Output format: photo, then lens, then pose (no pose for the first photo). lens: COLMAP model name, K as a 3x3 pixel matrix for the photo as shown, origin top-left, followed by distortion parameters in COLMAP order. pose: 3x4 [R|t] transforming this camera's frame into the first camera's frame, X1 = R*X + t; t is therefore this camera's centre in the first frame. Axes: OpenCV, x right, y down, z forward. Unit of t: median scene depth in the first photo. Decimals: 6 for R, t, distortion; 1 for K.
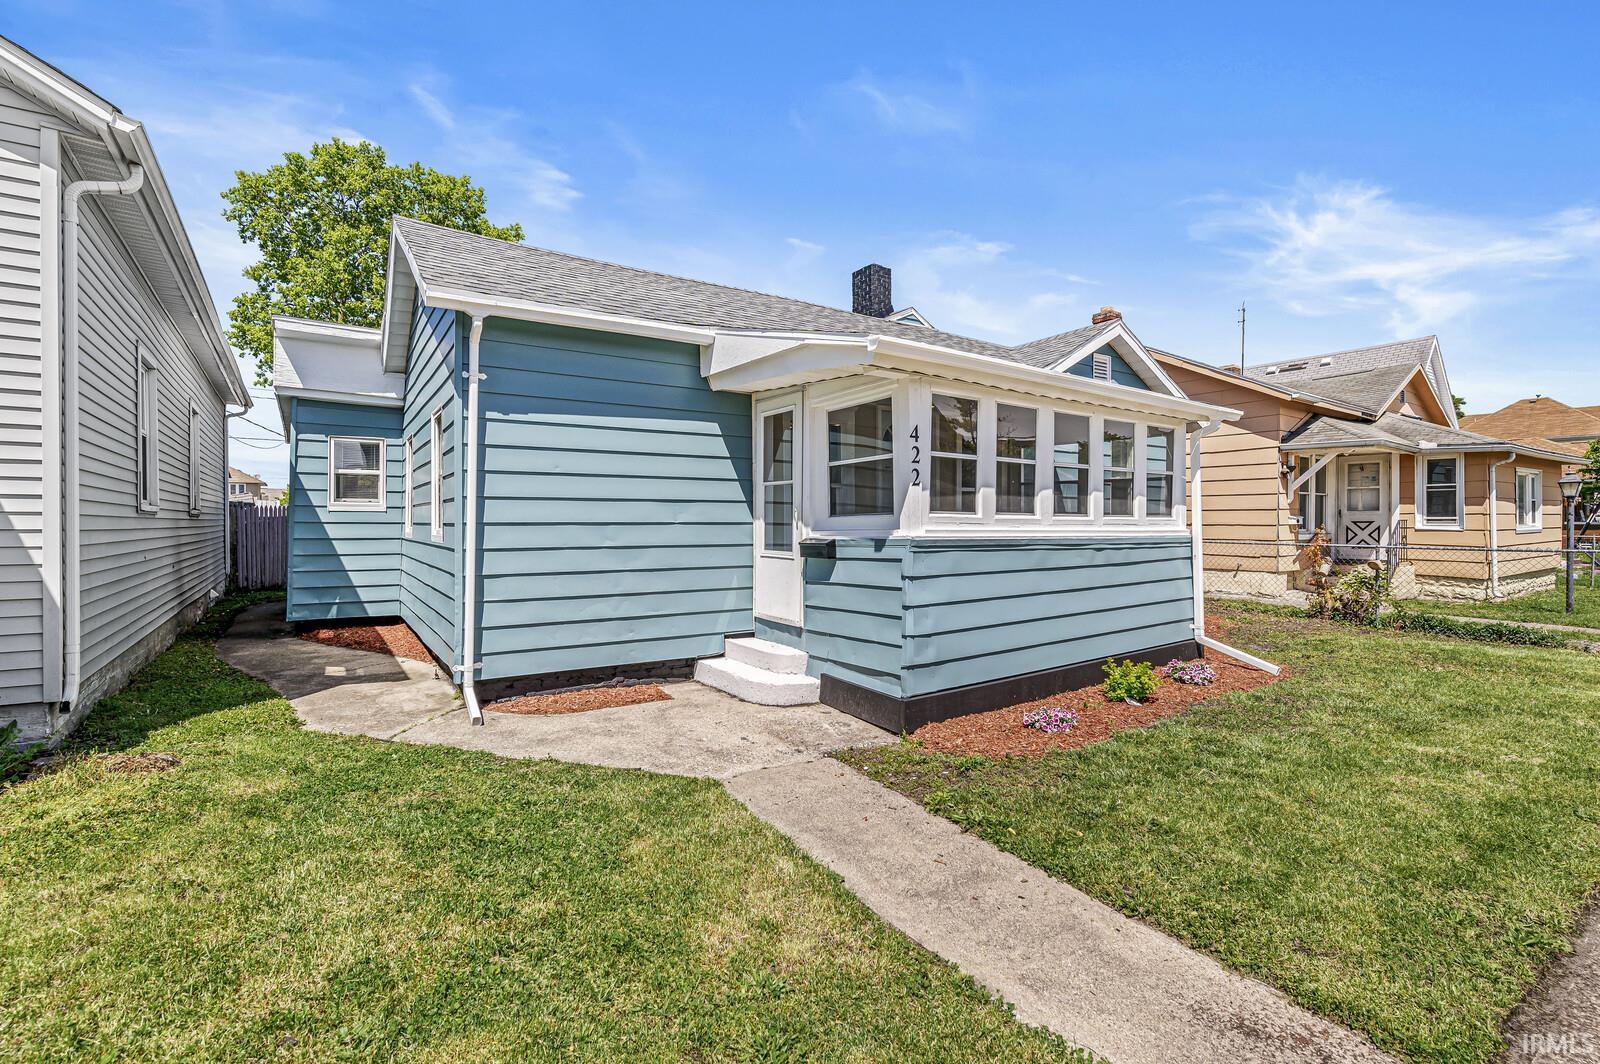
lens RADIAL K [[700.4, 0, 803.4], [0, 700.4, 530.2], [0, 0, 1]] dist [-0.001112, 0.000075]
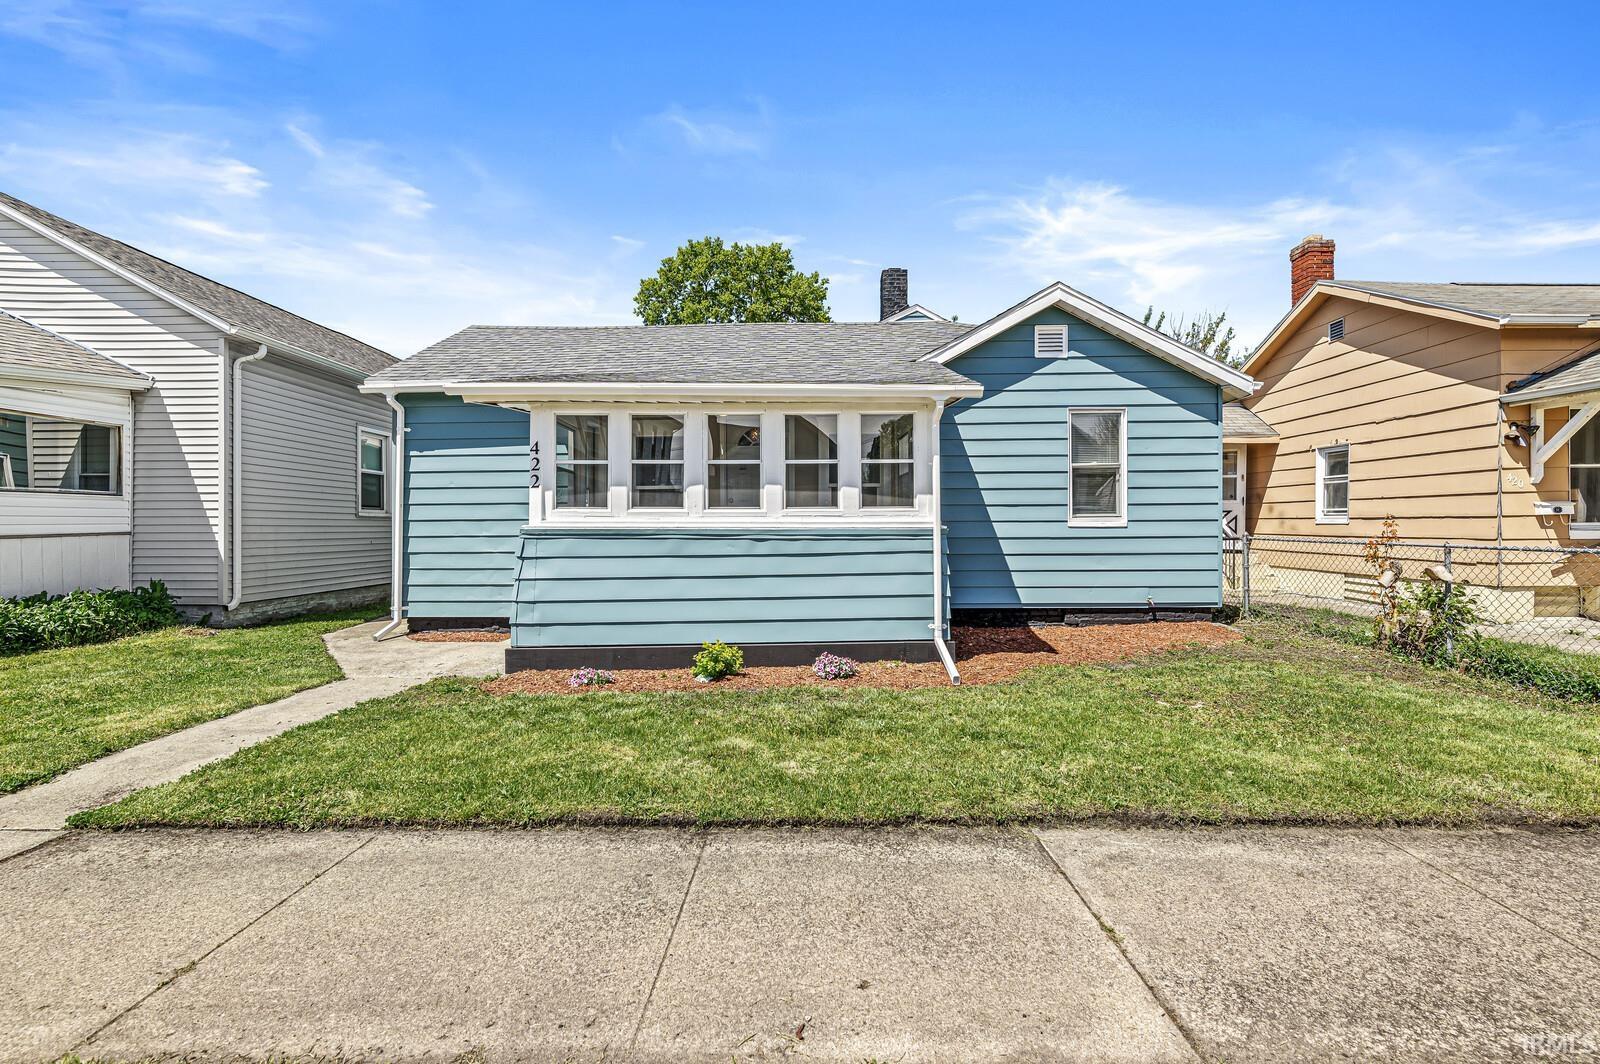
lens RADIAL K [[678.6, 0, 800.0], [0, 678.6, 532.0], [0, 0, 1]] dist [0.000250, 0.000048]
pose [[0.825862, -0.001491, -0.563870, 1.025377], [0.000498, 0.999998, -0.001915, 0.017532], [0.563872, 0.001301, 0.825861, 0.186372]]
